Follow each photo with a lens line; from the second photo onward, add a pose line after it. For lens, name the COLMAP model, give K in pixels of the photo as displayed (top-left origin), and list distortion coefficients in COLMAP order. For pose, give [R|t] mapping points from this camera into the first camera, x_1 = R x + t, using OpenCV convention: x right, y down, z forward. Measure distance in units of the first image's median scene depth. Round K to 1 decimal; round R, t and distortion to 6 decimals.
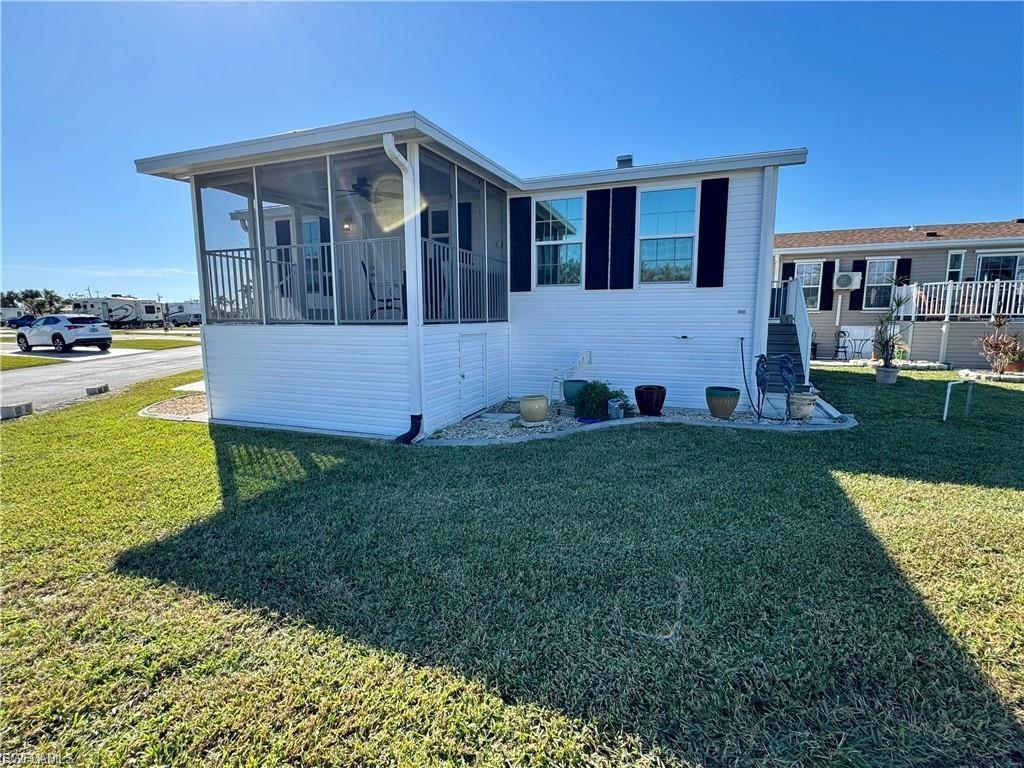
lens RADIAL K [[483.6, 0, 511.2], [0, 483.6, 381.0], [0, 0, 1]] dist [-0.003523, 0.000053]
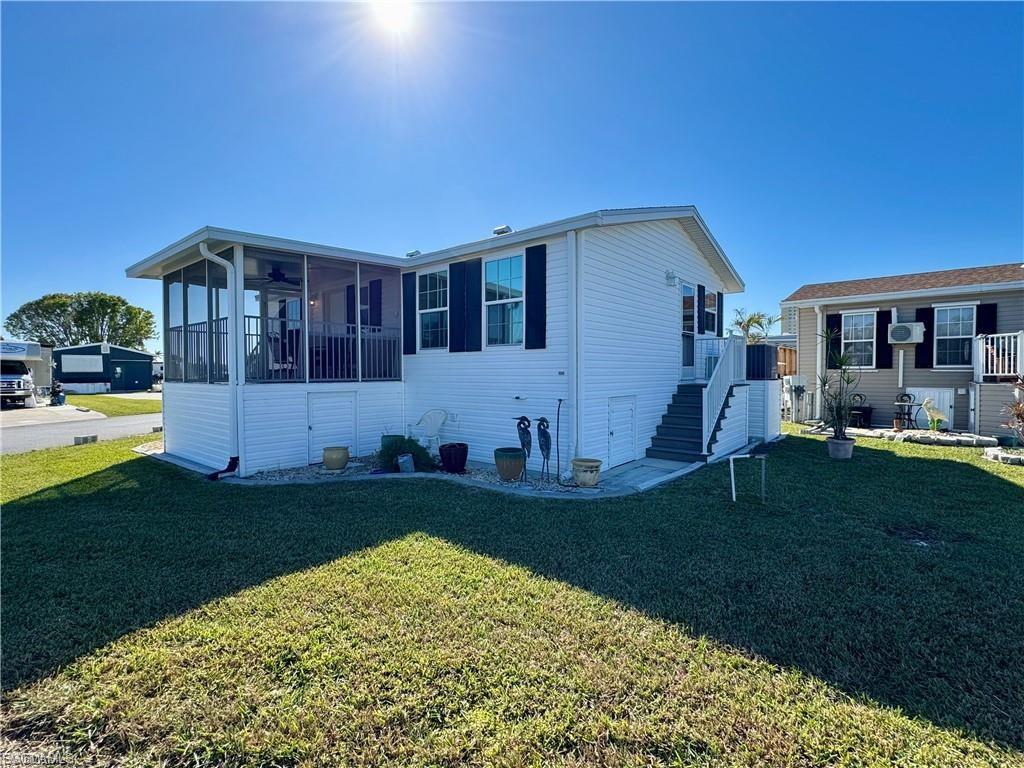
lens RADIAL K [[483.6, 0, 509.7], [0, 483.6, 384.1], [0, 0, 1]] dist [-0.003523, 0.000053]
pose [[0.946176, 0.009268, -0.323520, 0.377905], [-0.044537, 0.993809, -0.101785, -0.008713], [0.320574, 0.110715, 0.940731, 0.021996]]
